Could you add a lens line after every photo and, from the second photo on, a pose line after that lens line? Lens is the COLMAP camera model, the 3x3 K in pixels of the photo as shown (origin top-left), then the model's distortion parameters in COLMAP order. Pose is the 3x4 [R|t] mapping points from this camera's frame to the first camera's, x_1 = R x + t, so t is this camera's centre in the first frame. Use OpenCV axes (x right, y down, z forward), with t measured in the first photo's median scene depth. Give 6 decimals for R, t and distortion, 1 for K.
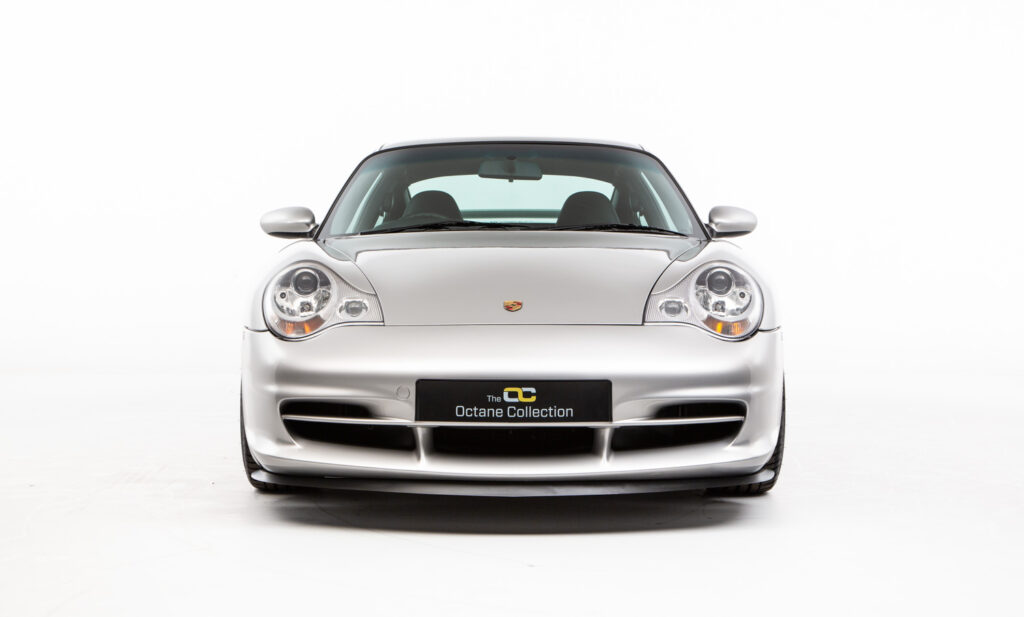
lens RADIAL K [[1766.6, 0, 516.6], [0, 1766.6, 312.4], [0, 0, 1]] dist [0.182933, 0.000000]
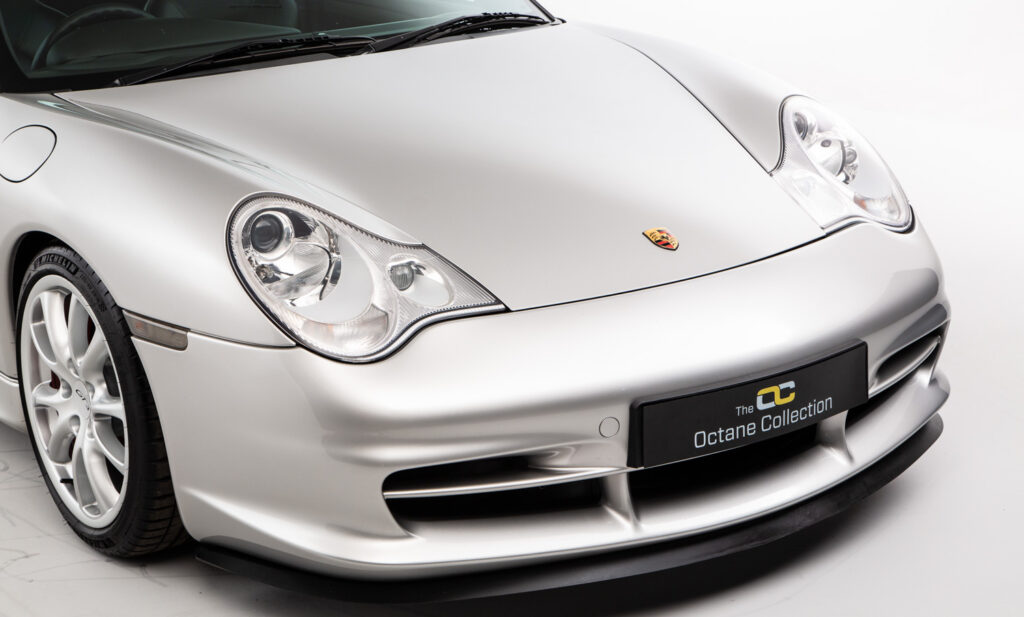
lens RADIAL K [[1959.6, 0, 551.6], [0, 1959.6, 324.7], [0, 0, 1]] dist [0.291696, 0.000000]
pose [[0.813270, -0.193488, 0.548775, -0.425746], [0.055247, 0.964512, 0.258195, -0.157443], [-0.579257, -0.179664, 0.795099, 0.459224]]
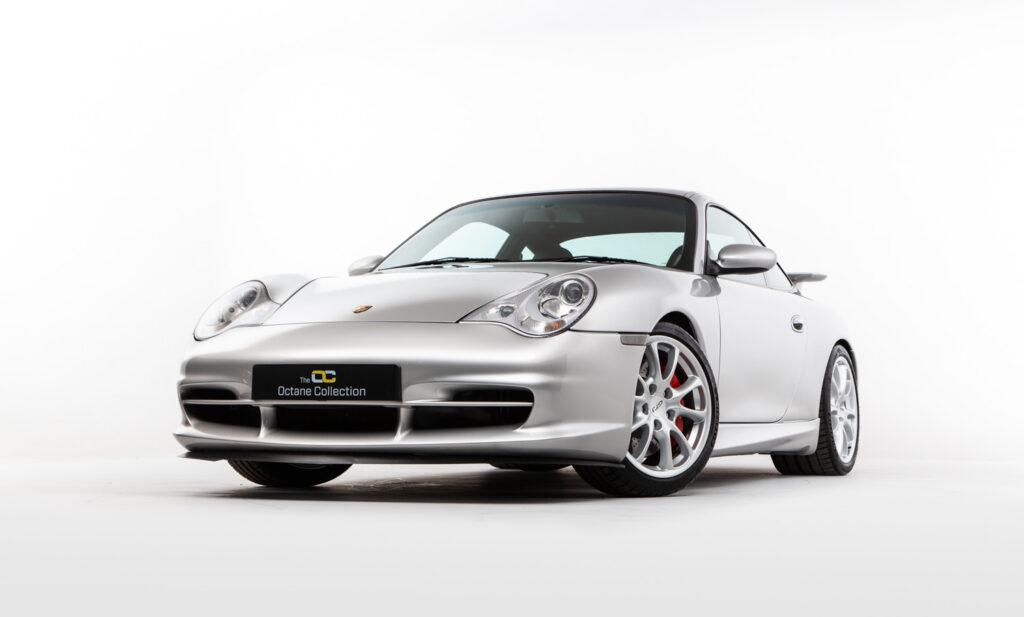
lens RADIAL K [[1959.6, 0, 507.3], [0, 1959.6, 305.0], [0, 0, 1]] dist [0.291696, 0.000000]
pose [[0.911324, -0.015748, -0.411388, 0.620685], [-0.021368, 0.996112, -0.085466, 0.102789], [0.411135, 0.086678, 0.907444, -0.140134]]
